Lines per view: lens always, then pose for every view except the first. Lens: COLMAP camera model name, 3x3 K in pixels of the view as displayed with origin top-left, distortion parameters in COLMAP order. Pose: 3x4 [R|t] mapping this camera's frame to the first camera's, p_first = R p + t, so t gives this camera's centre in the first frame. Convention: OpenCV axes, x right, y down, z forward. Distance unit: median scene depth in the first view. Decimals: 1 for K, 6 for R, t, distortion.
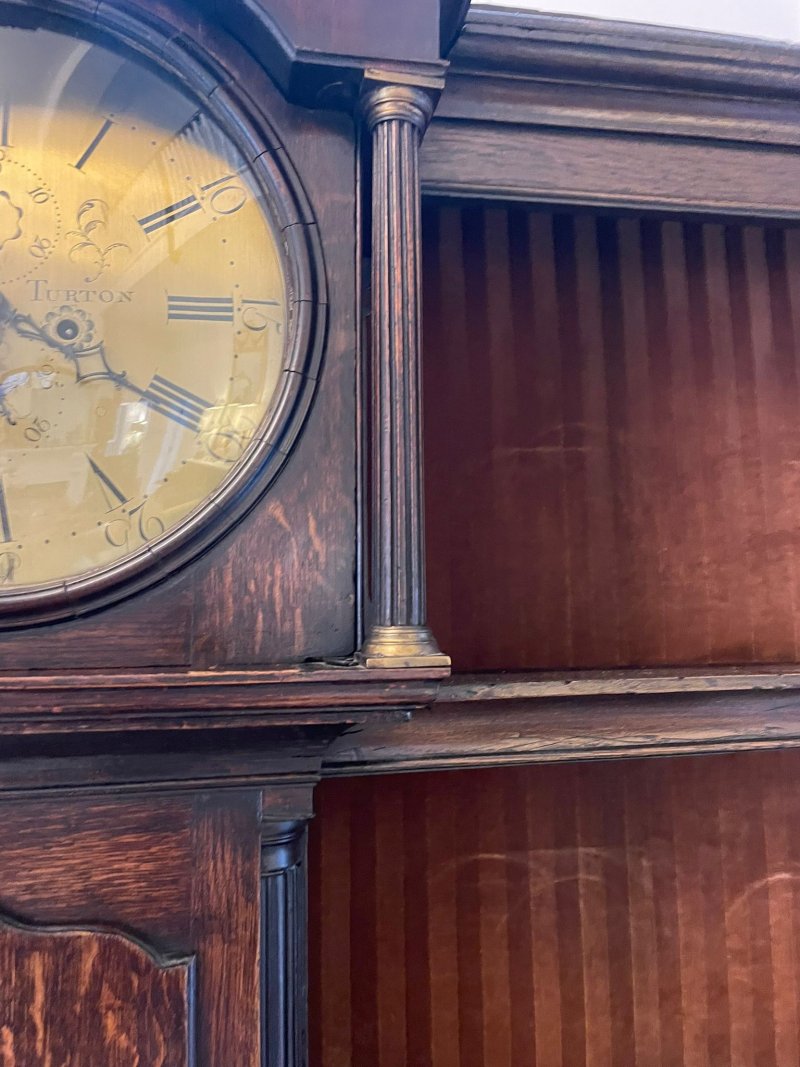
lens RADIAL K [[843.4, 0, 400.0], [0, 843.4, 533.5], [0, 0, 1]] dist [0.086764, -0.123803]
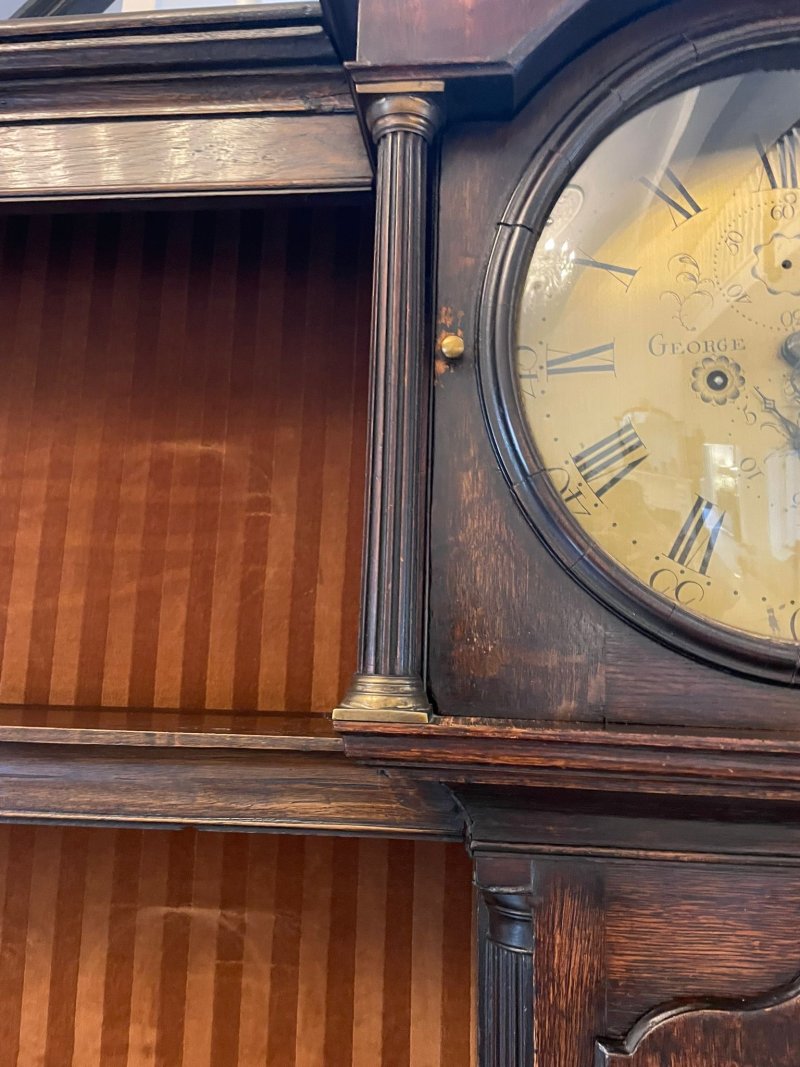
lens RADIAL K [[843.4, 0, 400.0], [0, 843.4, 533.5], [0, 0, 1]] dist [0.086764, -0.123803]
pose [[0.957067, -0.001923, -0.289862, -0.641719], [-0.009251, 0.999266, -0.037171, -0.017910], [0.289720, 0.038257, 0.956346, -0.055874]]
